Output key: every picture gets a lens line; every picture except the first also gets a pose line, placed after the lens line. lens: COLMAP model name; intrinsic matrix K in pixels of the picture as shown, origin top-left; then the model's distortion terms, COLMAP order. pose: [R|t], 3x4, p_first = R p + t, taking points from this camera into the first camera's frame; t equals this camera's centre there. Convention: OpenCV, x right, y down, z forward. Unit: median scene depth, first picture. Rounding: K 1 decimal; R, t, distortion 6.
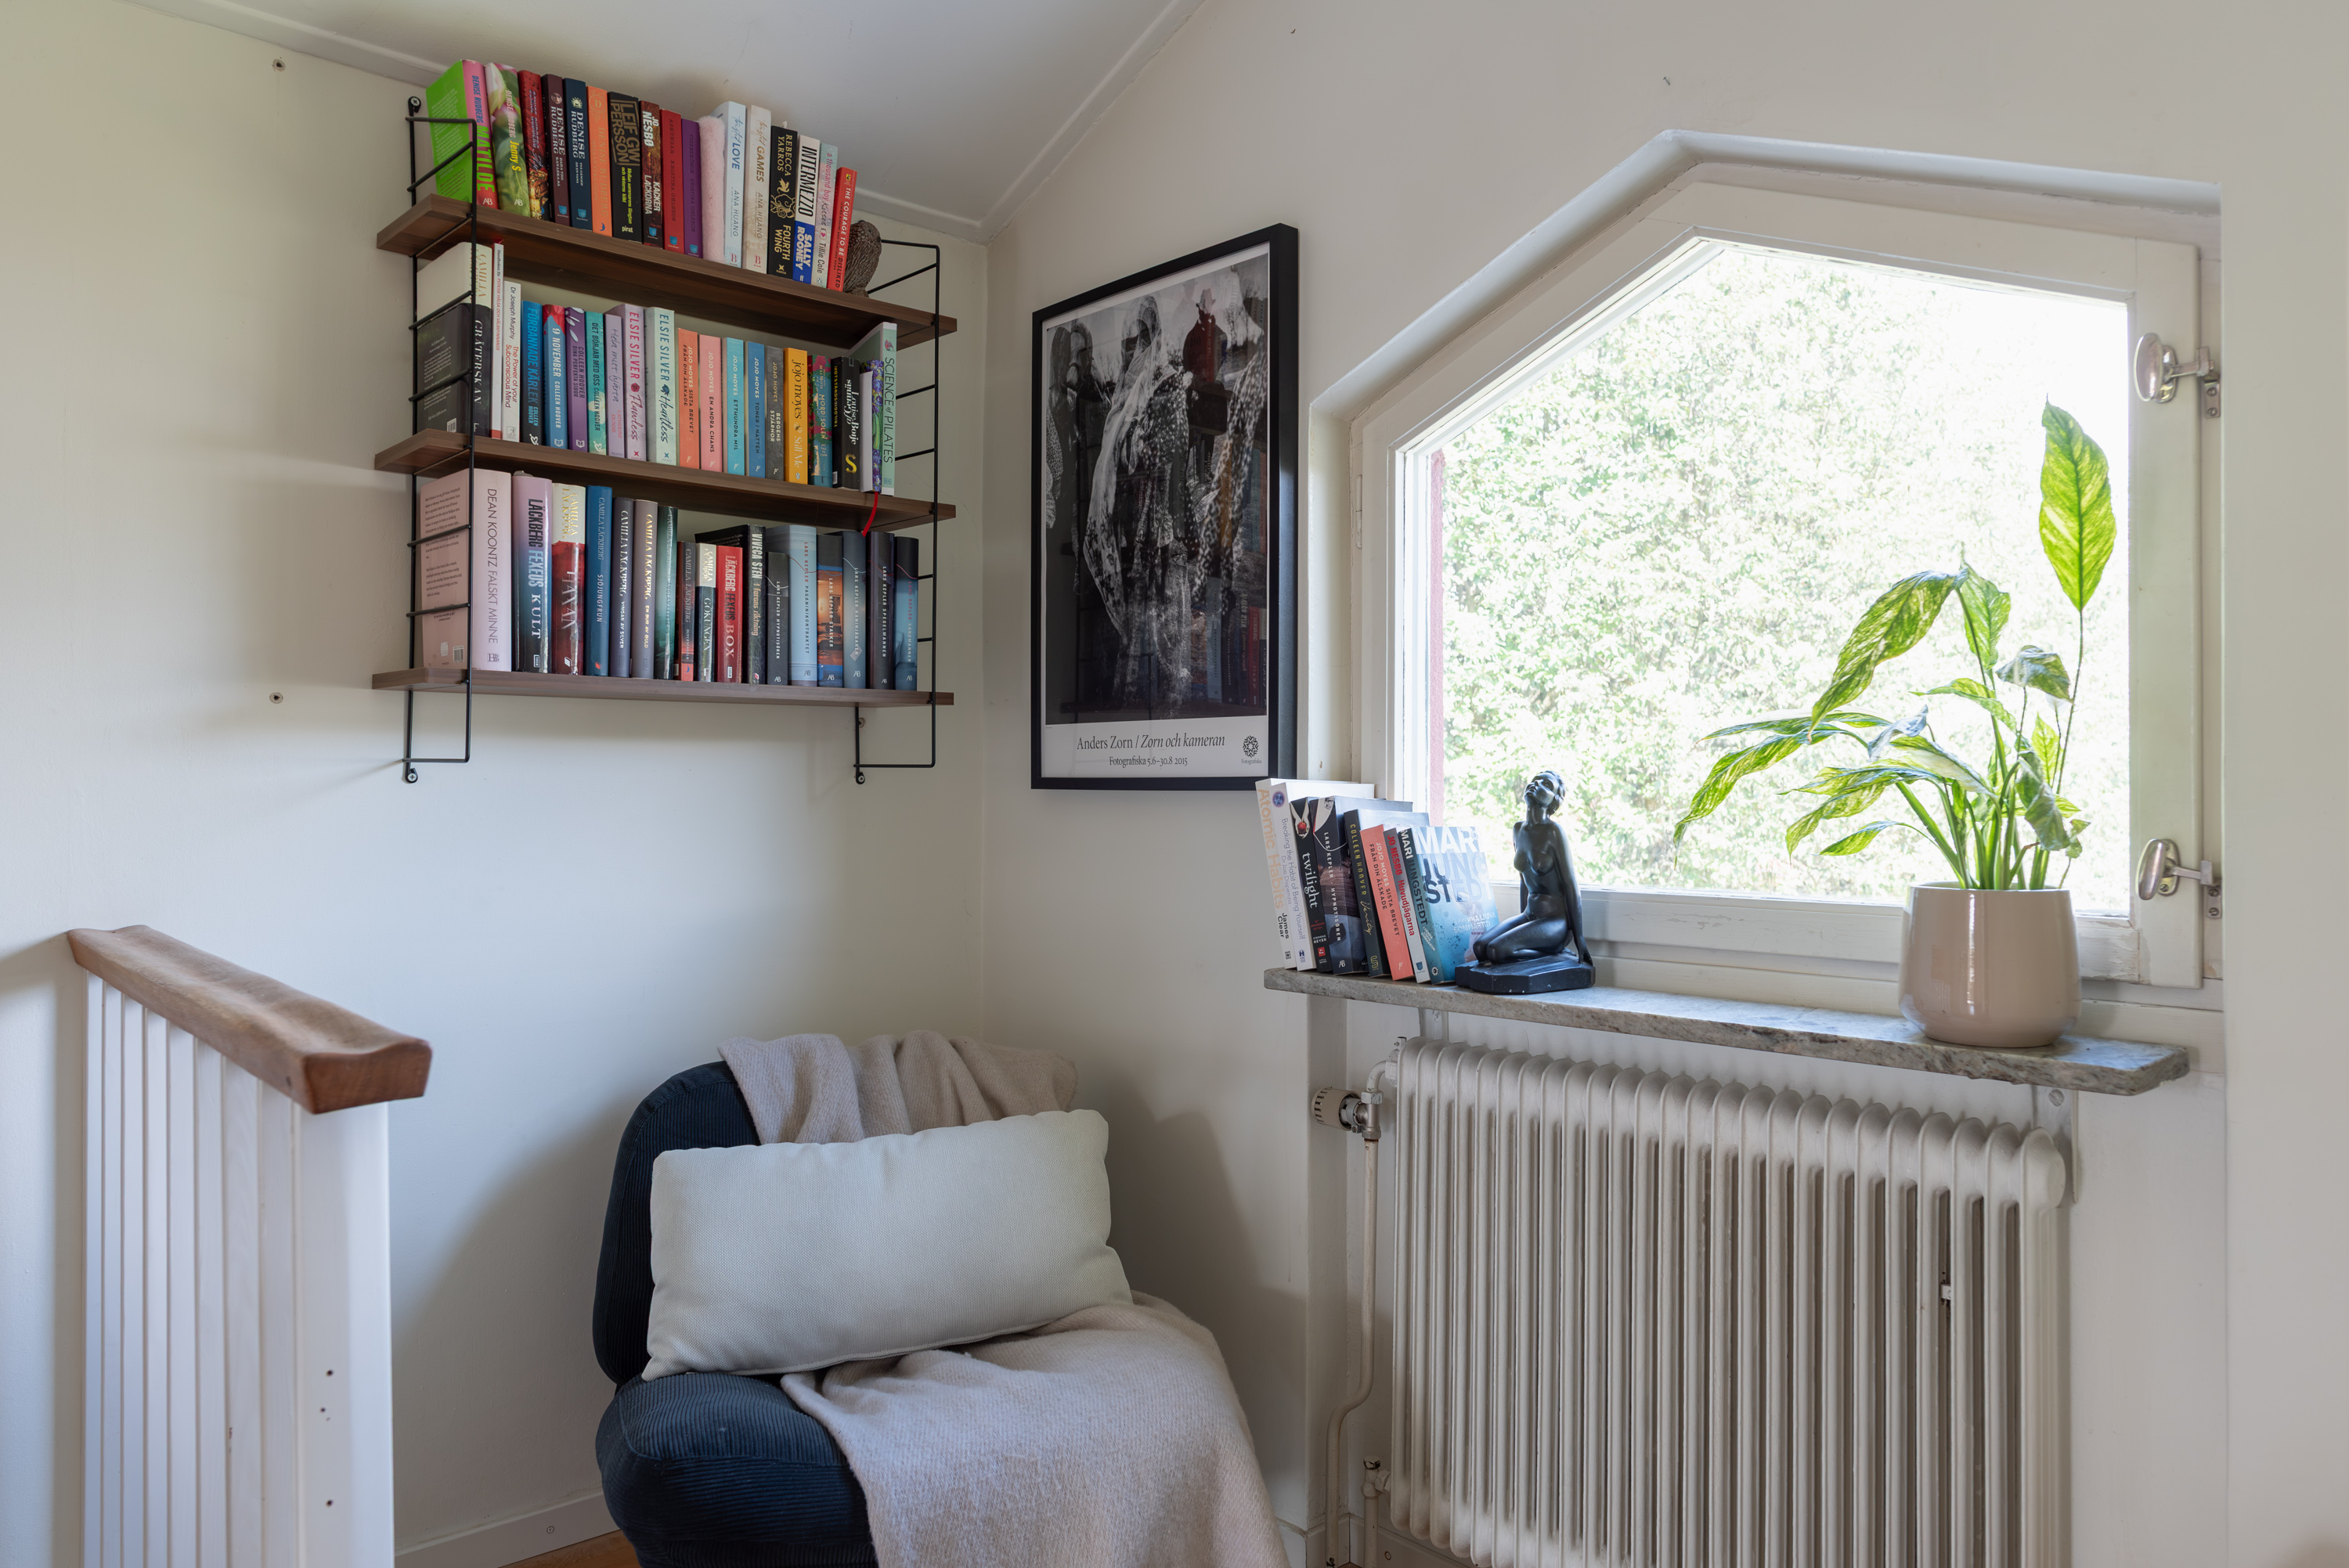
lens RADIAL K [[1591.7, 0, 1181.8], [0, 1591.7, 781.4], [0, 0, 1]] dist [-0.001072, -0.000008]
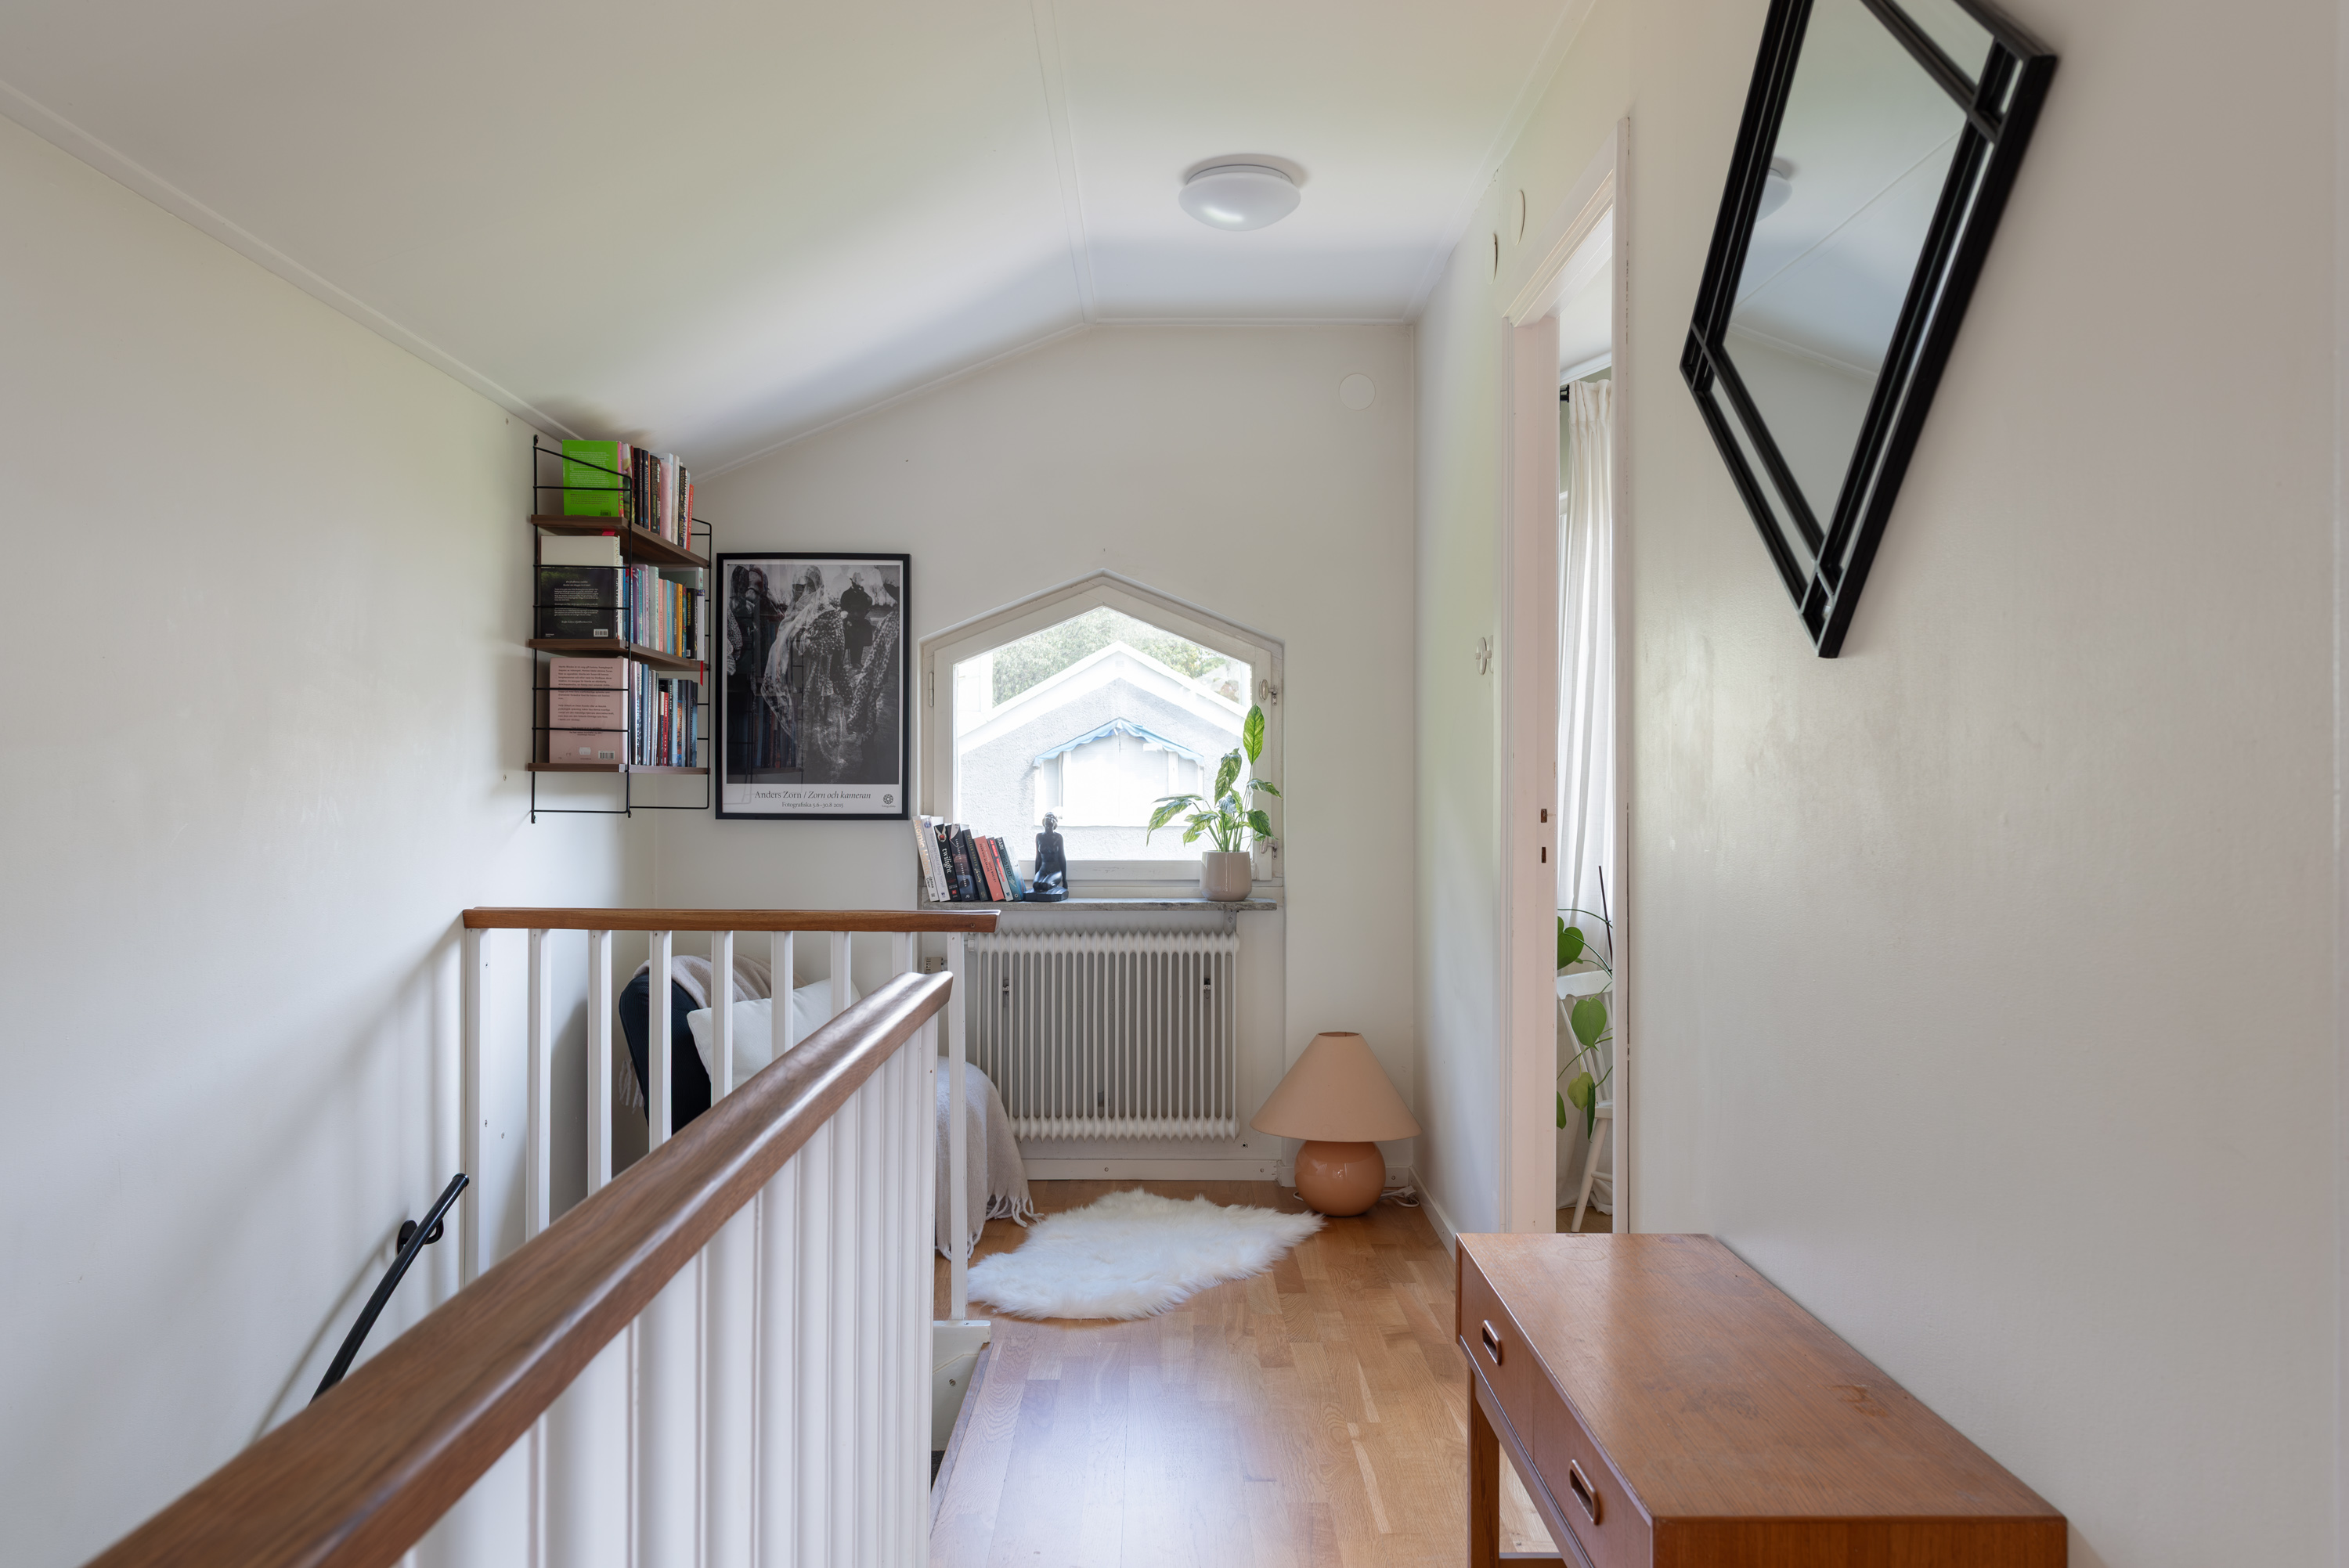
lens RADIAL K [[1771.6, 0, 1171.5], [0, 1771.6, 785.5], [0, 0, 1]] dist [-0.004115, -0.000243]
pose [[0.652064, -0.000409, 0.758164, -1.443001], [-0.005528, 0.999971, 0.005294, -0.053078], [-0.758144, -0.007643, 0.652042, -0.779258]]
